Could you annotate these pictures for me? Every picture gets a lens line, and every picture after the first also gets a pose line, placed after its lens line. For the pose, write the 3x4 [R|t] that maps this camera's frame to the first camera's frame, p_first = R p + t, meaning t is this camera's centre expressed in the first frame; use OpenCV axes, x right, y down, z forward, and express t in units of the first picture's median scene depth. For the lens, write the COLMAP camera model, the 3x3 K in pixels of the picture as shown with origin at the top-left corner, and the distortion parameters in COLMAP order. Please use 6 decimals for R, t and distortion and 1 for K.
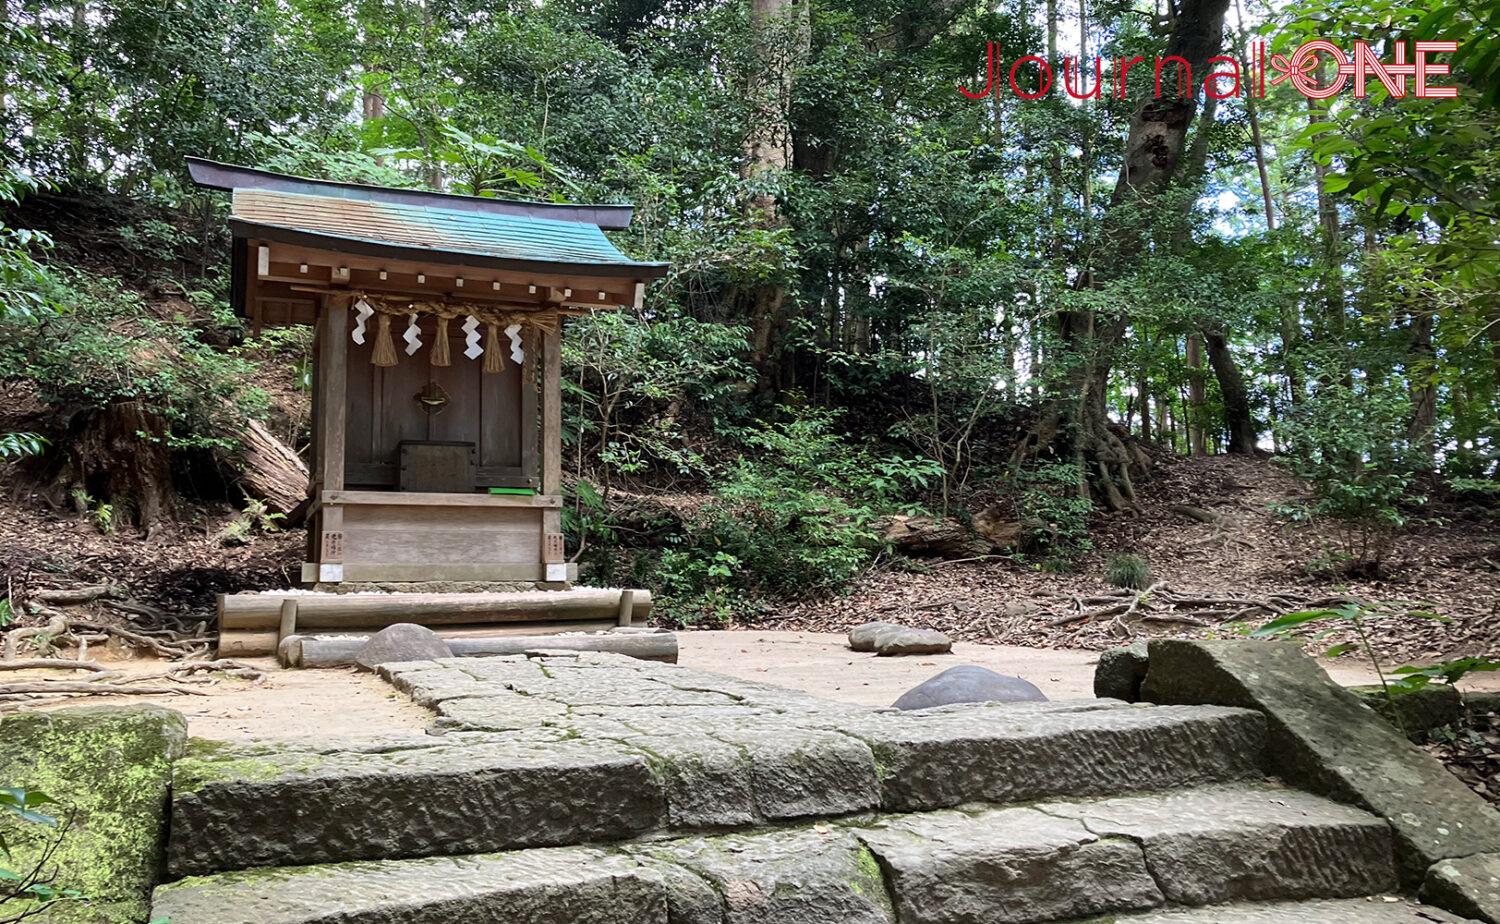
lens RADIAL K [[1294.7, 0, 750.0], [0, 1294.7, 462.0], [0, 0, 1]] dist [0.082989, -0.234310]
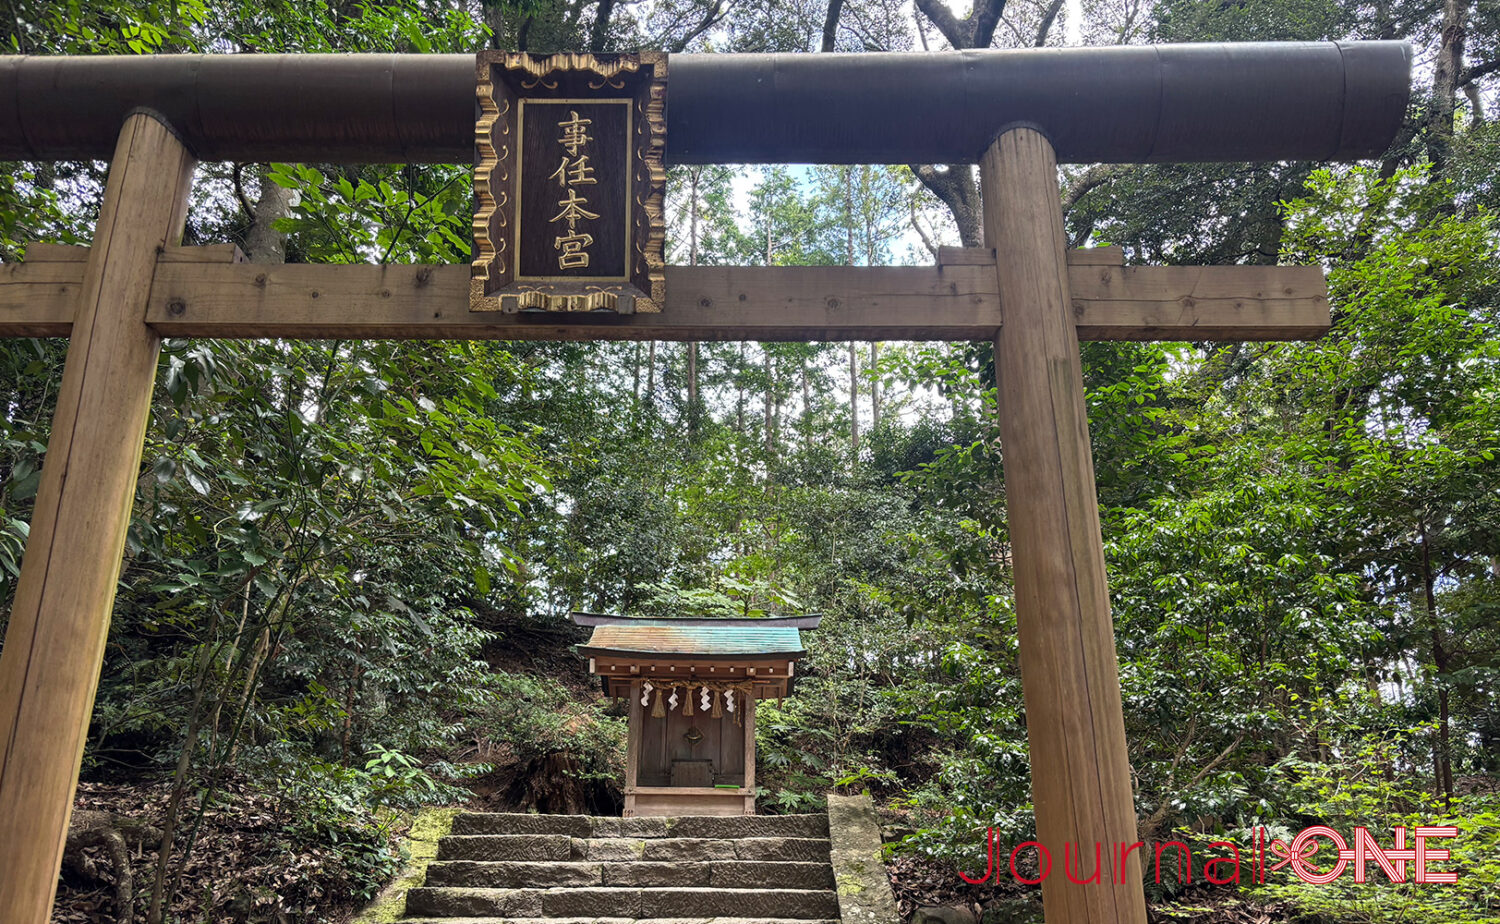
lens RADIAL K [[1258.7, 0, 783.4], [0, 1258.7, 422.8], [0, 0, 1]] dist [0.031028, -0.018953]
pose [[0.937020, -0.133730, -0.322662, 0.513879], [0.025587, 0.947599, -0.318436, 0.103993], [0.348338, 0.290125, 0.891341, -0.654825]]
